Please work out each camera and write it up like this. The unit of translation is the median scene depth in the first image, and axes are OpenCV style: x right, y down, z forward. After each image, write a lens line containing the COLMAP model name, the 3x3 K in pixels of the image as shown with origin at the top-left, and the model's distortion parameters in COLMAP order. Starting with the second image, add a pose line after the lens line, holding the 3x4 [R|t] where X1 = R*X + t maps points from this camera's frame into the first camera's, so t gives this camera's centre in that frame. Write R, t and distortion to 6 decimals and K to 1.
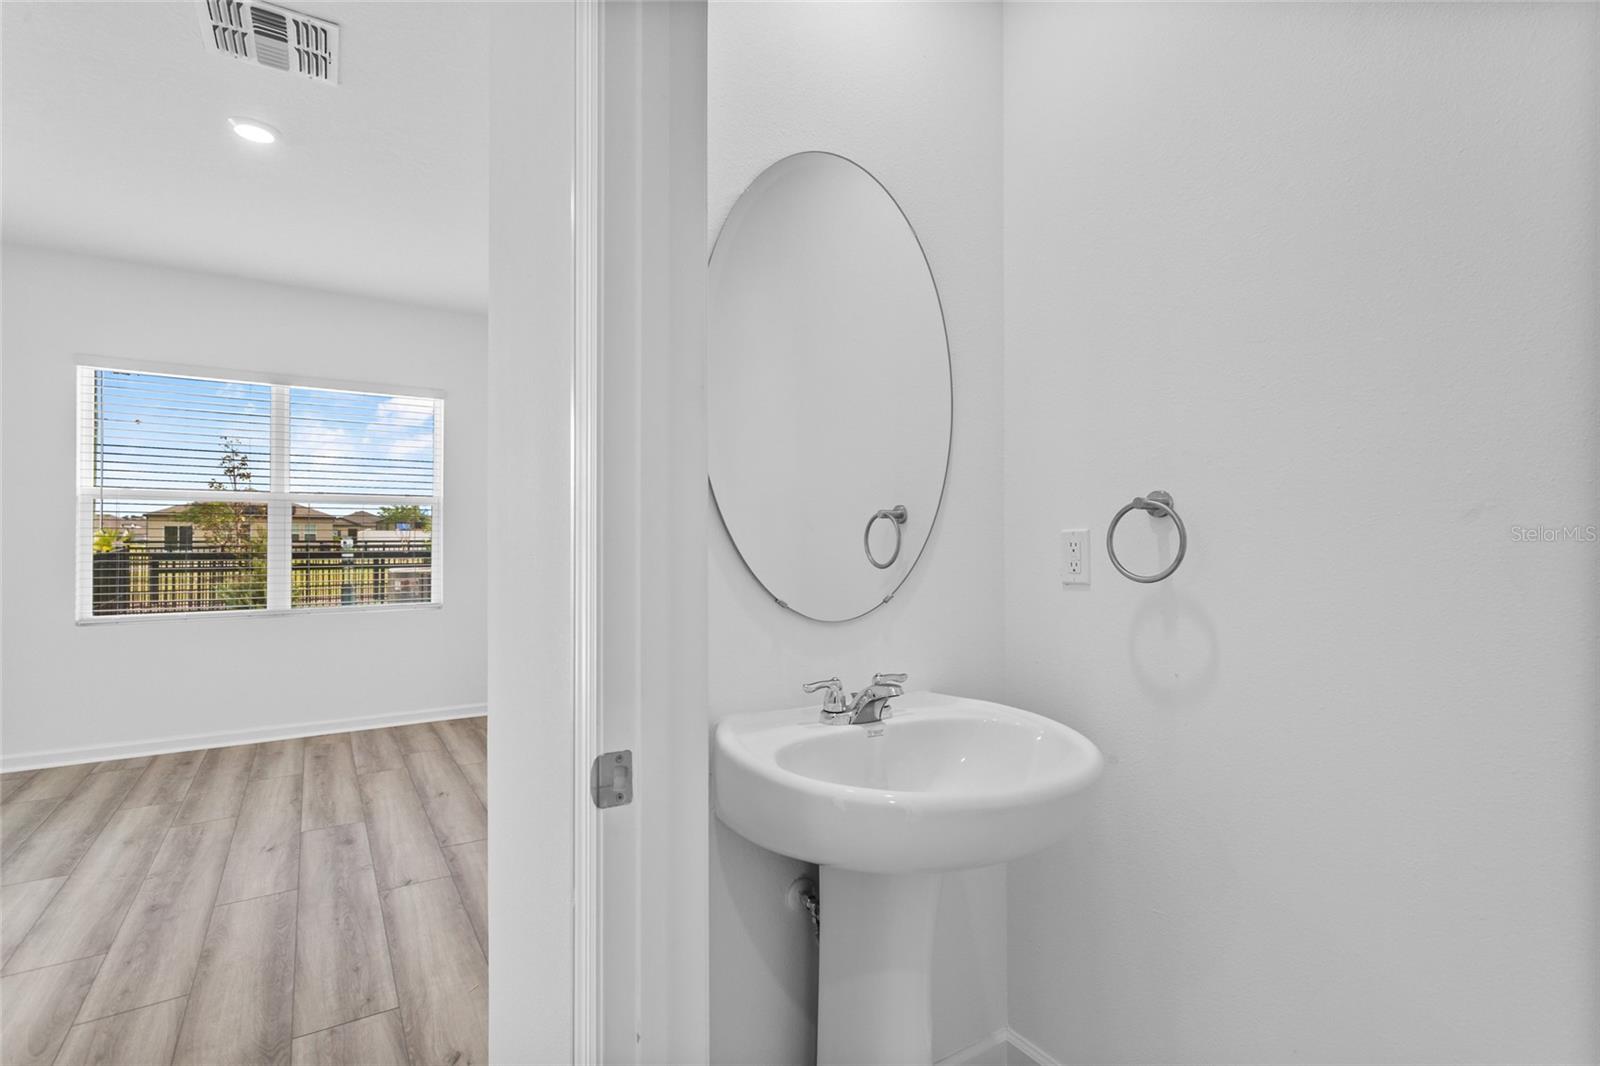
lens RADIAL K [[751.9, 0, 799.1], [0, 751.9, 521.1], [0, 0, 1]] dist [0.002748, 0.000281]
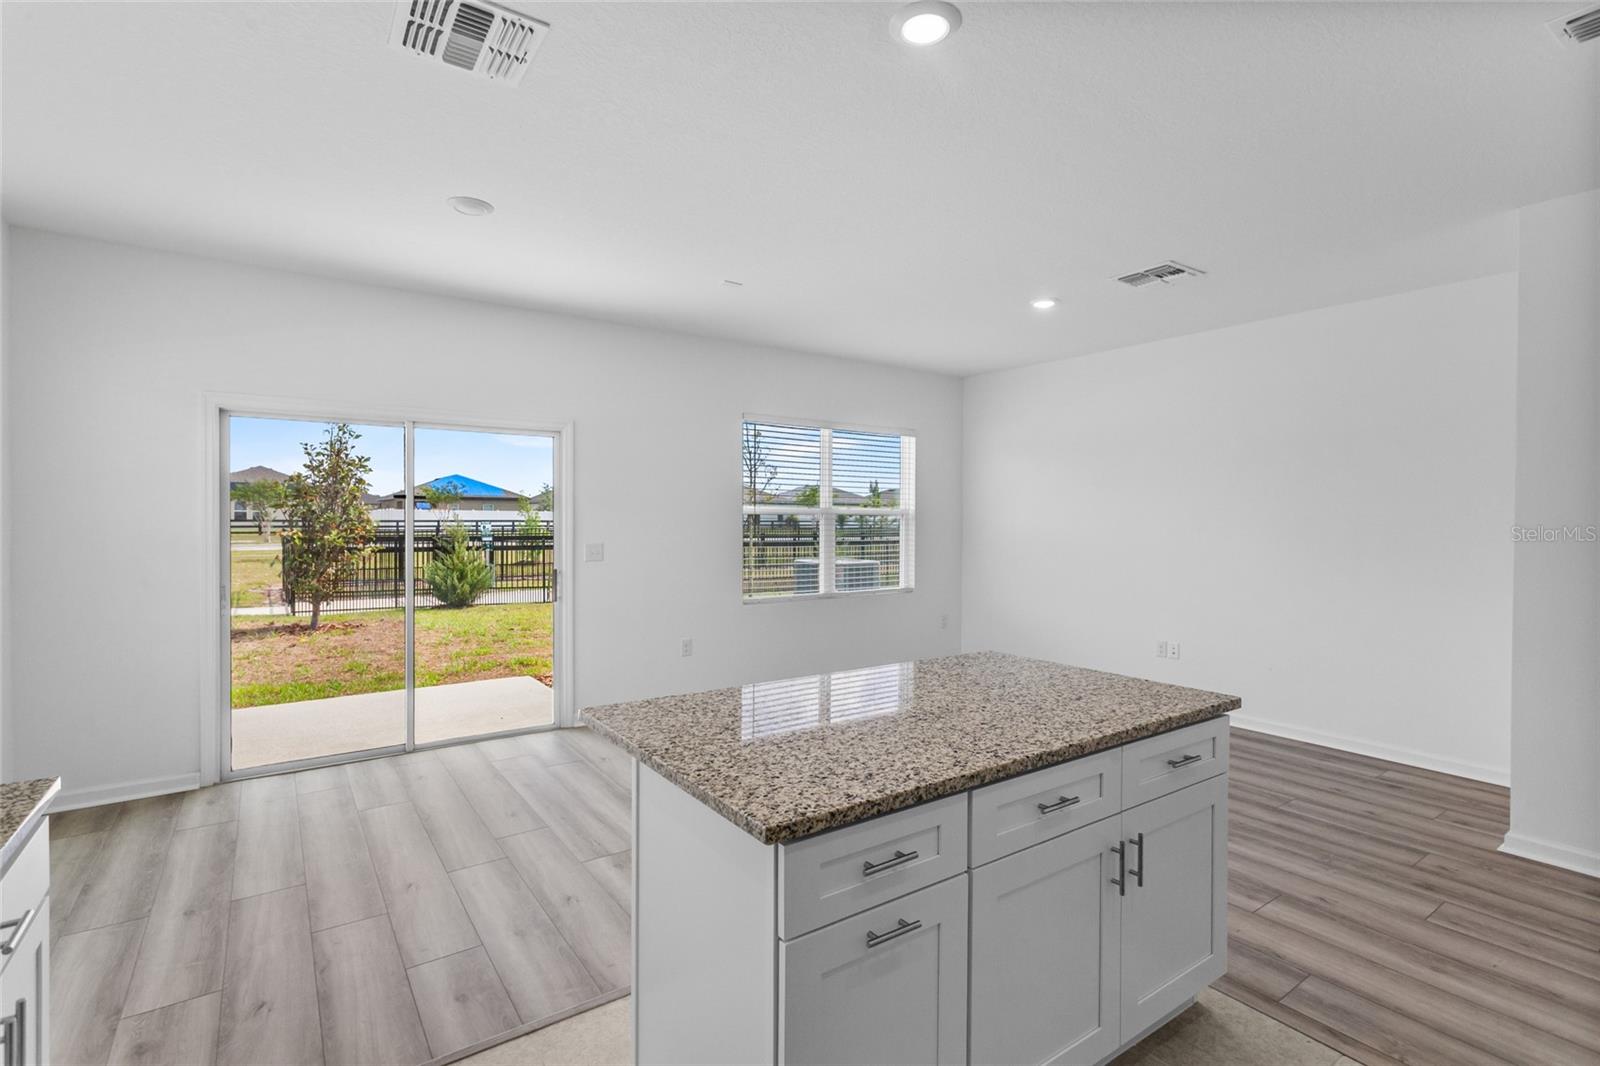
lens RADIAL K [[751.9, 0, 797.7], [0, 751.9, 529.0], [0, 0, 1]] dist [0.002748, 0.000281]
pose [[0.999071, 0.007993, 0.042355, -1.133612], [-0.009569, 0.999264, 0.037135, -0.070428], [-0.042027, -0.037506, 0.998412, -0.523042]]
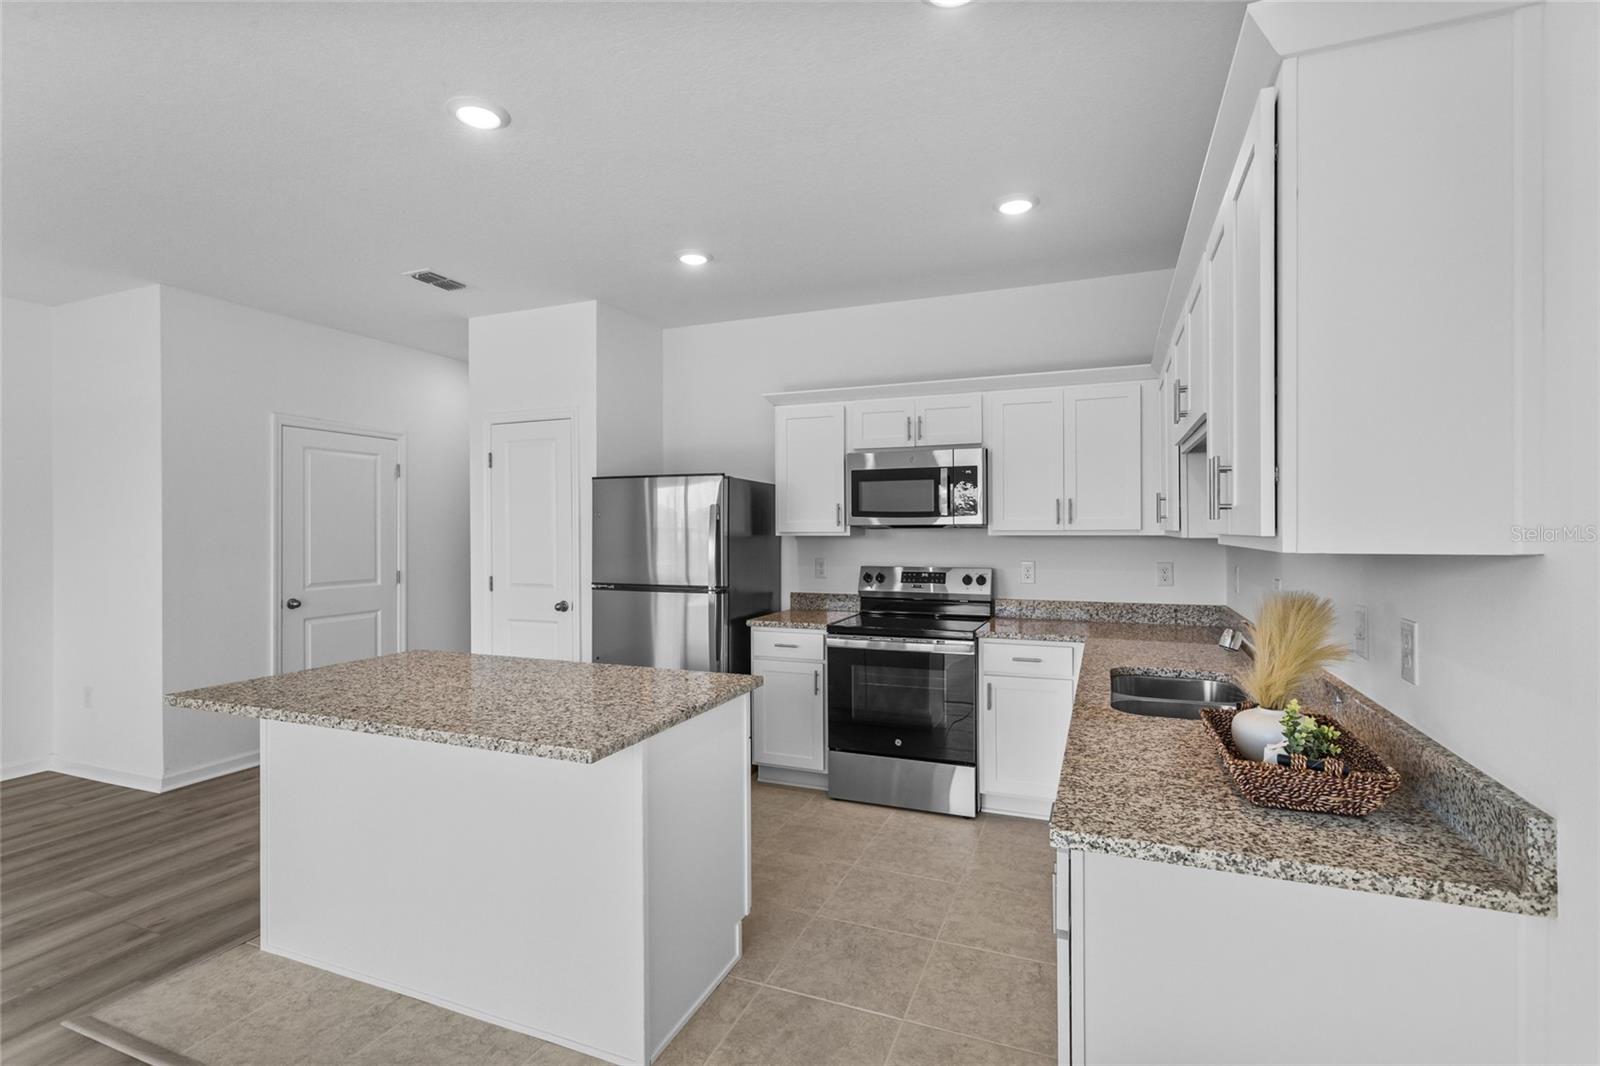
lens RADIAL K [[751.9, 0, 830.9], [0, 751.9, 529.7], [0, 0, 1]] dist [0.002748, 0.000281]
pose [[-0.585308, 0.002133, 0.810808, -1.806203], [-0.012591, 0.999852, -0.011720, -0.051804], [-0.810713, -0.017068, -0.585194, 0.244706]]
